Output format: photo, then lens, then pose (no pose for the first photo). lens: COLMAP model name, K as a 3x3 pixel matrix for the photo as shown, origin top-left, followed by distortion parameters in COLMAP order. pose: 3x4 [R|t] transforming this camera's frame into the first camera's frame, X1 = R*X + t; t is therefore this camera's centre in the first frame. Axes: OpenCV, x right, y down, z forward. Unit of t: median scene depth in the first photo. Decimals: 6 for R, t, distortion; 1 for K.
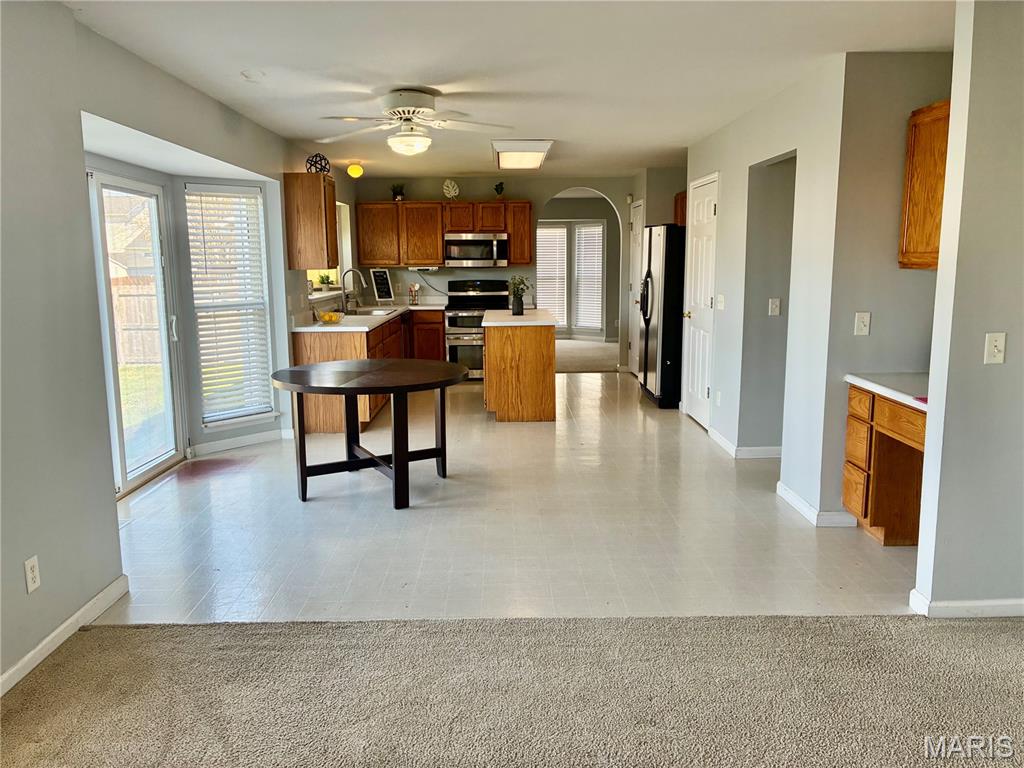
lens RADIAL K [[788.5, 0, 520.1], [0, 788.5, 391.2], [0, 0, 1]] dist [0.068994, -0.041913]
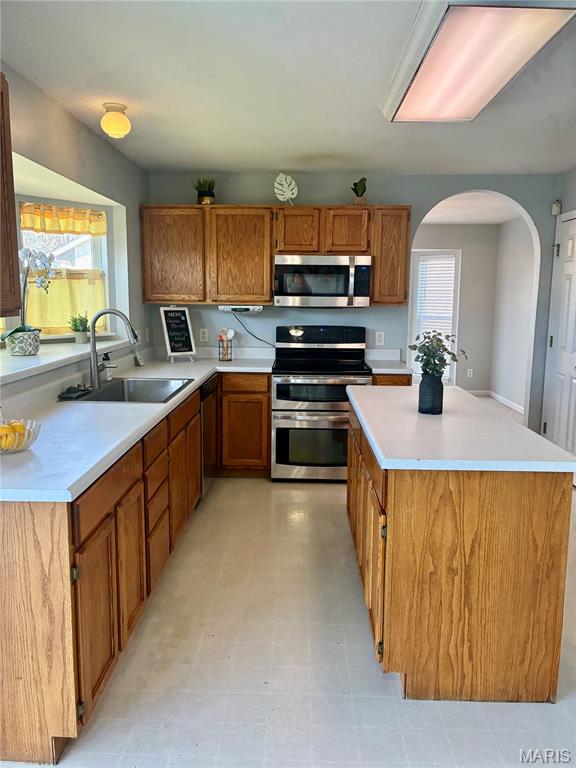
lens RADIAL K [[591.4, 0, 281.0], [0, 591.4, 380.3], [0, 0, 1]] dist [0.068994, -0.041913]
pose [[0.998286, 0.026245, -0.052318, -0.061582], [-0.027218, 0.999468, -0.017962, -0.087466], [0.051819, 0.019355, 0.998469, 0.513420]]
